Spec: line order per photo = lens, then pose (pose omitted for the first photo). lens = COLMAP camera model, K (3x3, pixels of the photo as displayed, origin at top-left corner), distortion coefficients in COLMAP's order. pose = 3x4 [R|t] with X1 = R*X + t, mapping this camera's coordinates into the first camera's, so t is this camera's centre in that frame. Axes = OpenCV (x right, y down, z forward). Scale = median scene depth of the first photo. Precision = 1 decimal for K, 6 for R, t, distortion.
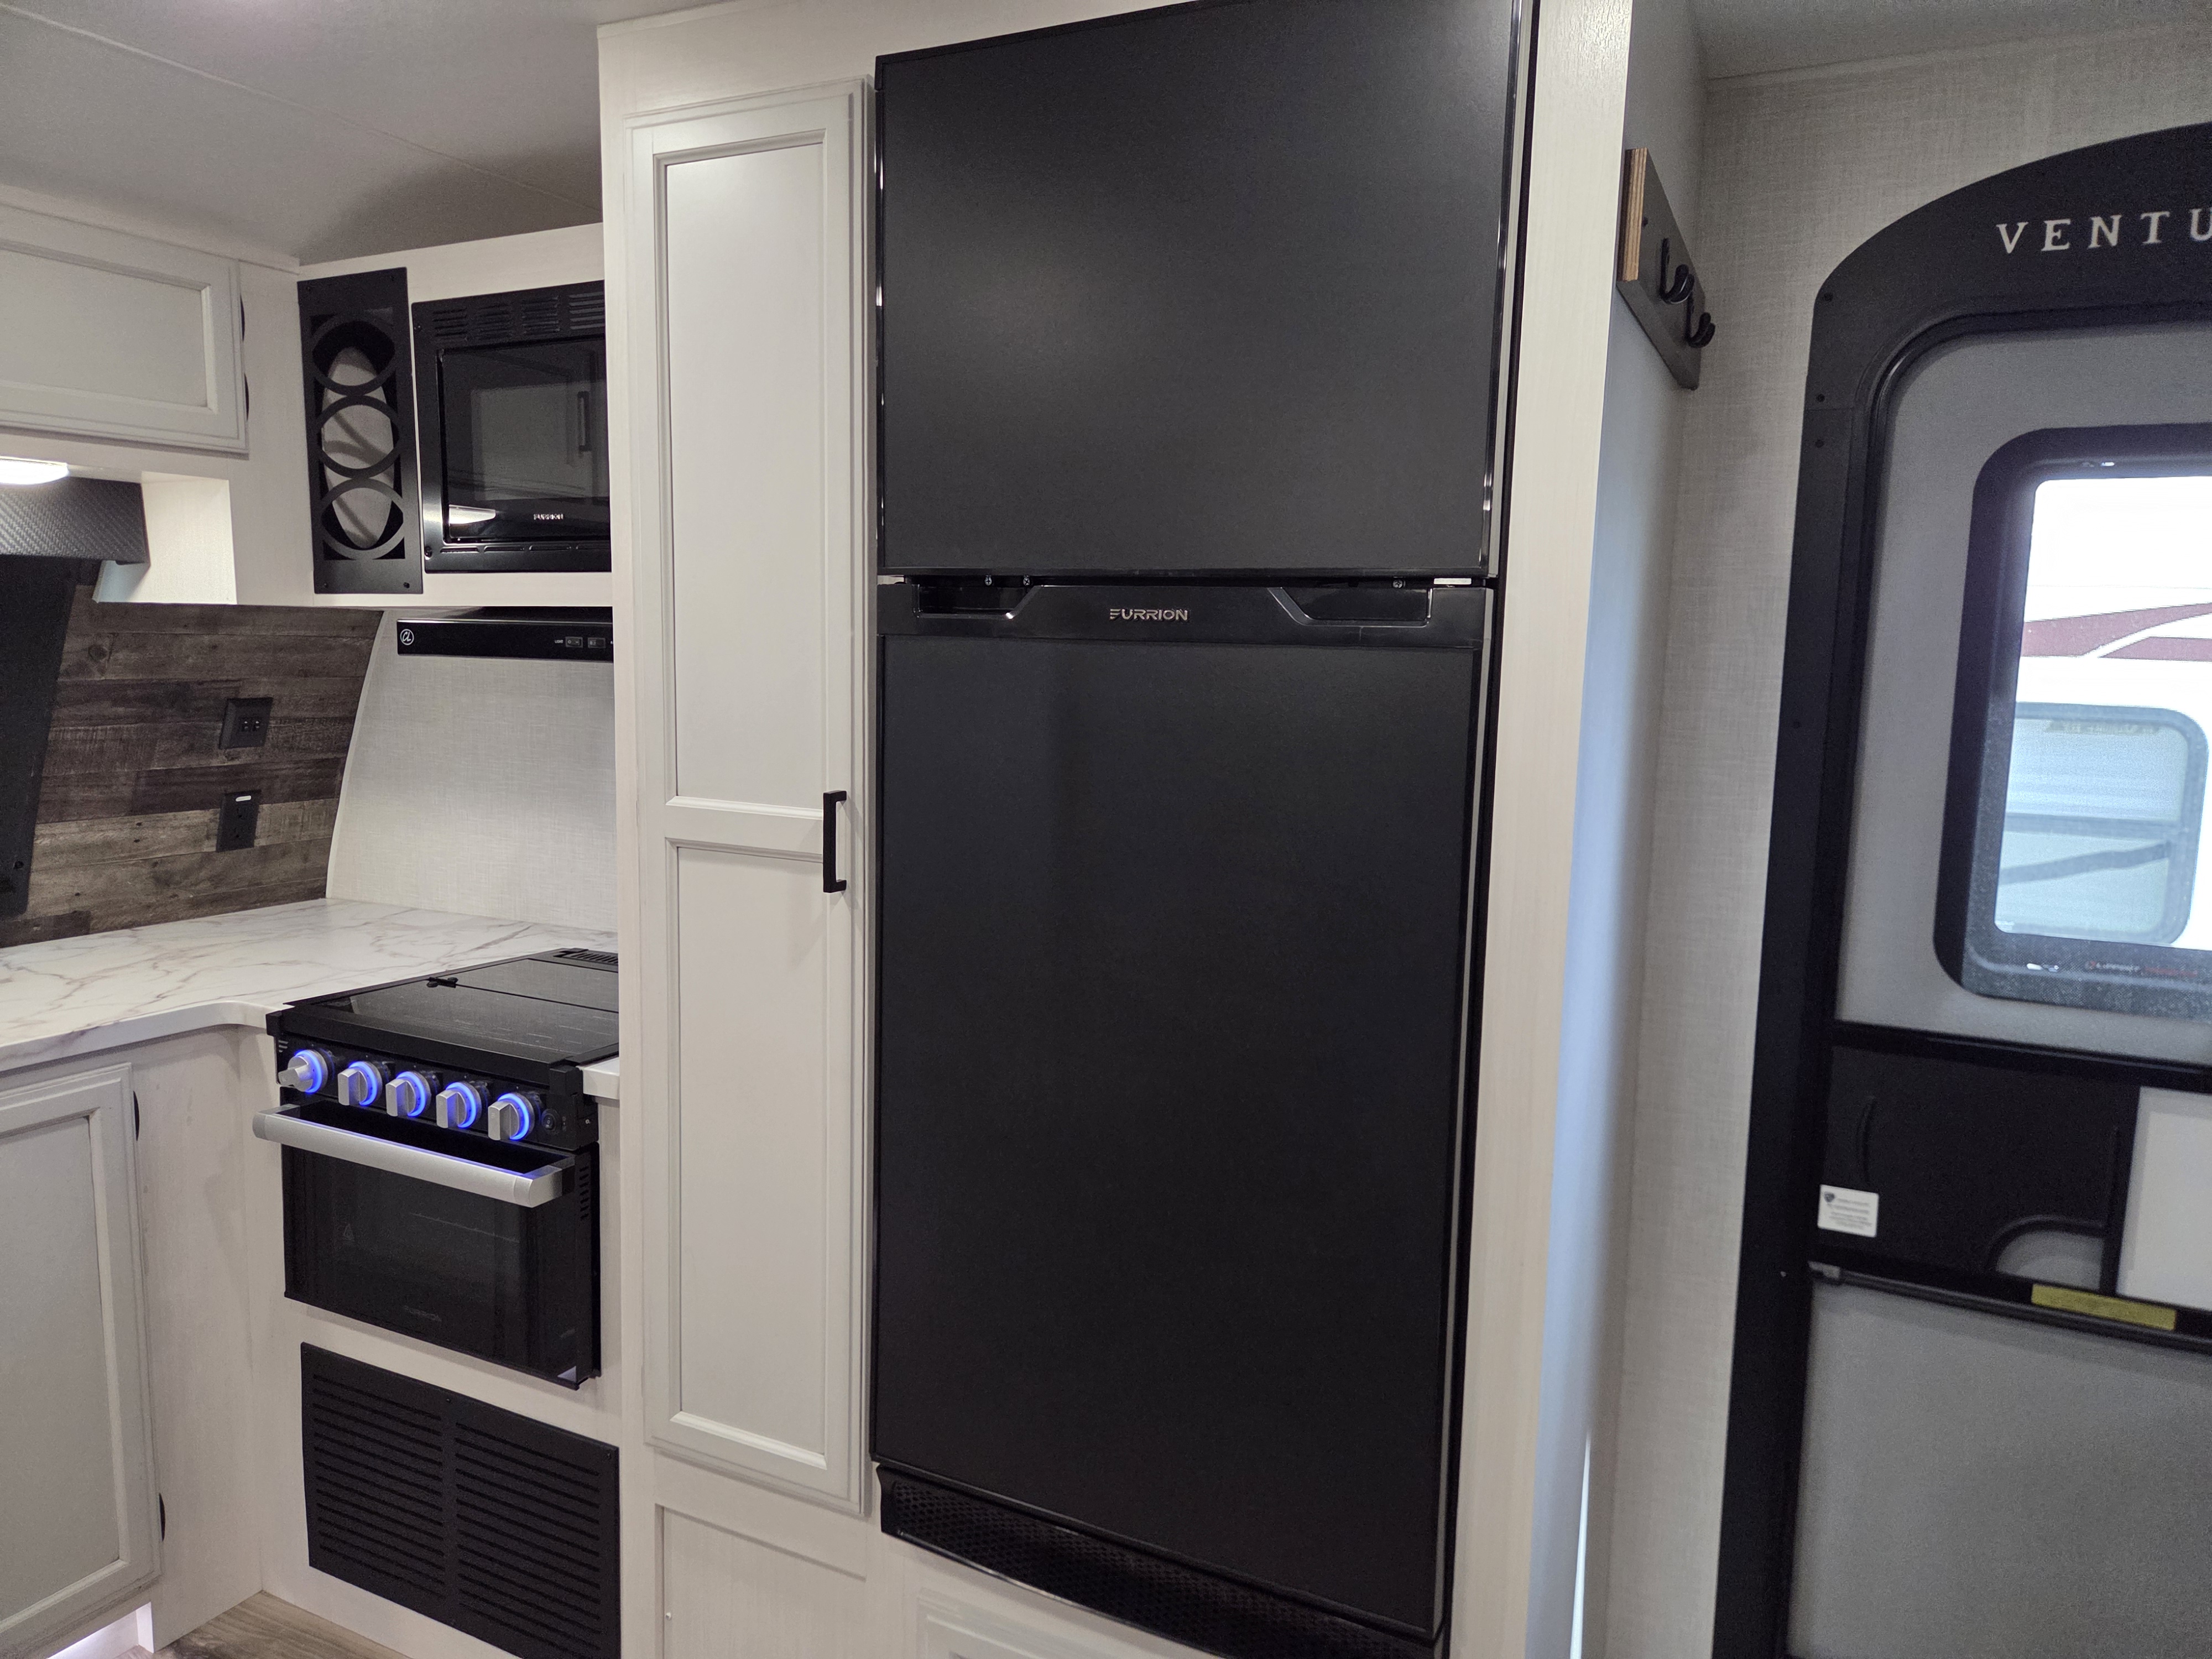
lens RADIAL K [[1496.6, 0, 1127.0], [0, 1496.6, 819.6], [0, 0, 1]] dist [0.044790, -0.029721]
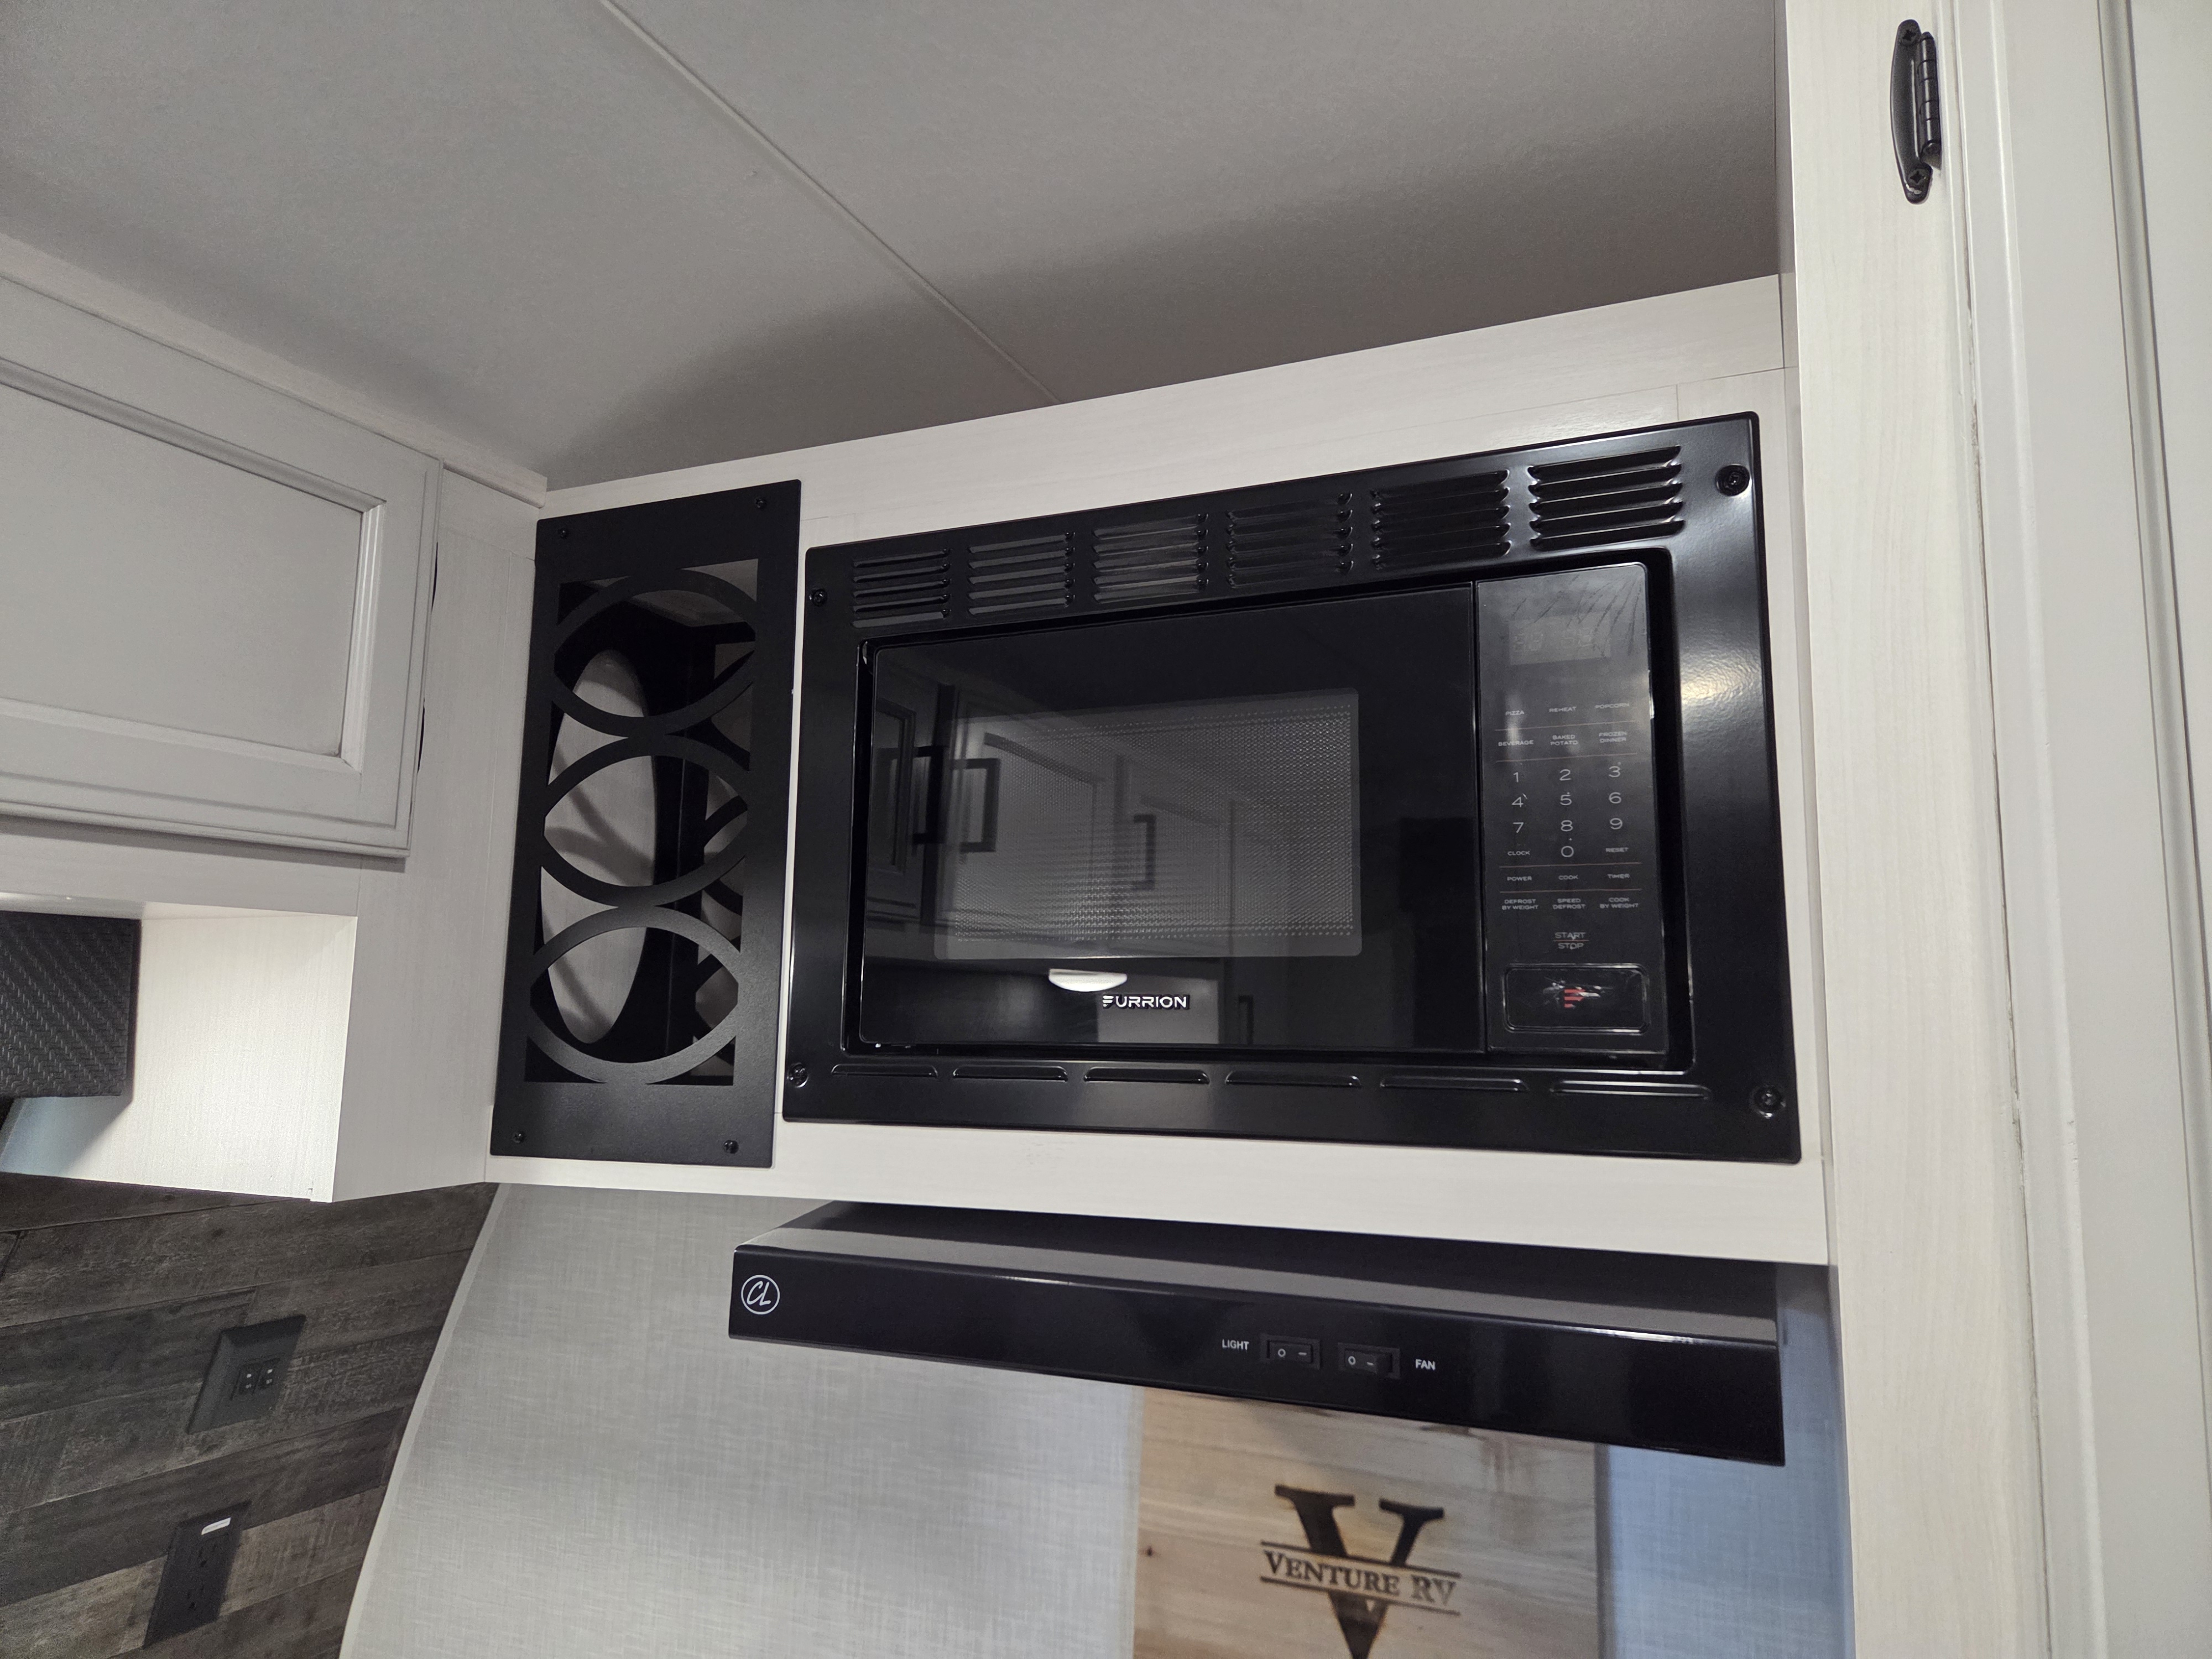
lens RADIAL K [[1496.6, 0, 1107.9], [0, 1496.6, 809.2], [0, 0, 1]] dist [0.044790, -0.029721]
pose [[0.999013, 0.003106, 0.044318, -0.376494], [0.008490, 0.965820, -0.259075, -0.132142], [-0.043608, 0.259195, 0.964840, 0.532779]]
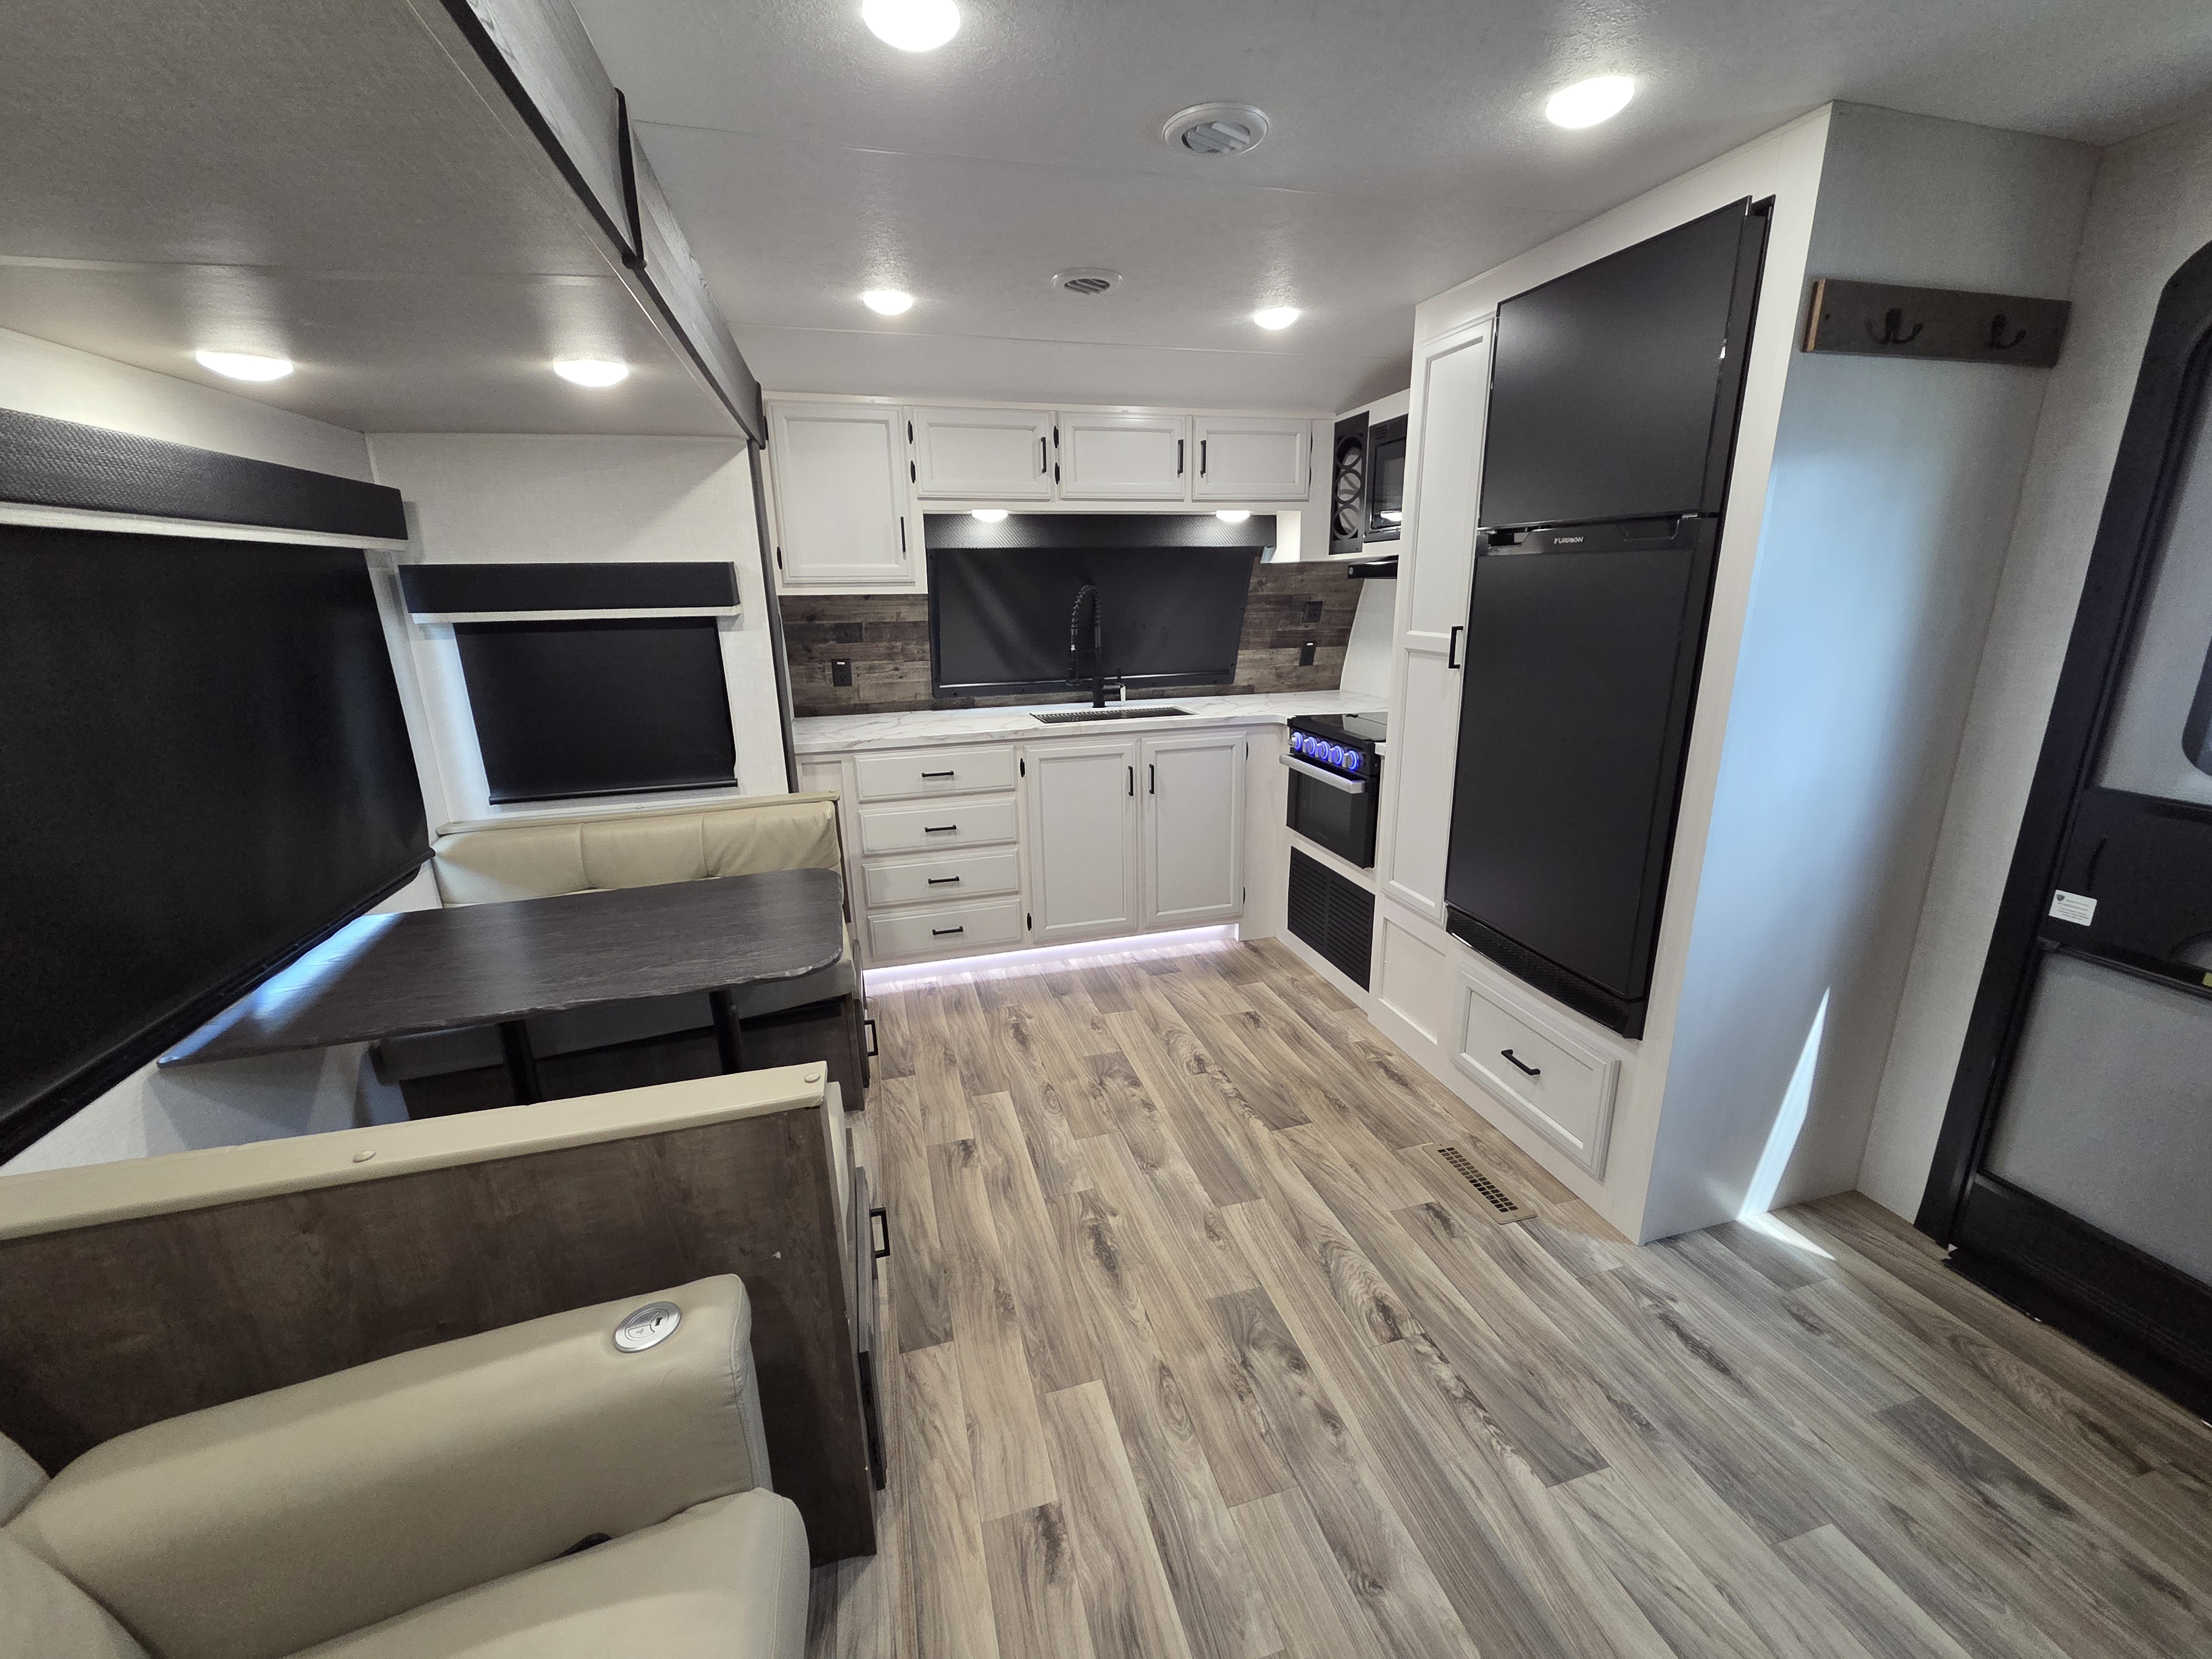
lens RADIAL K [[890.1, 0, 1111.6], [0, 890.1, 838.9], [0, 0, 1]] dist [-0.001728, -0.000881]
pose [[0.667767, 0.173477, -0.723873, 0.362042], [-0.055795, 0.981394, 0.183722, 0.058299], [0.742276, -0.082295, 0.665022, -0.269784]]
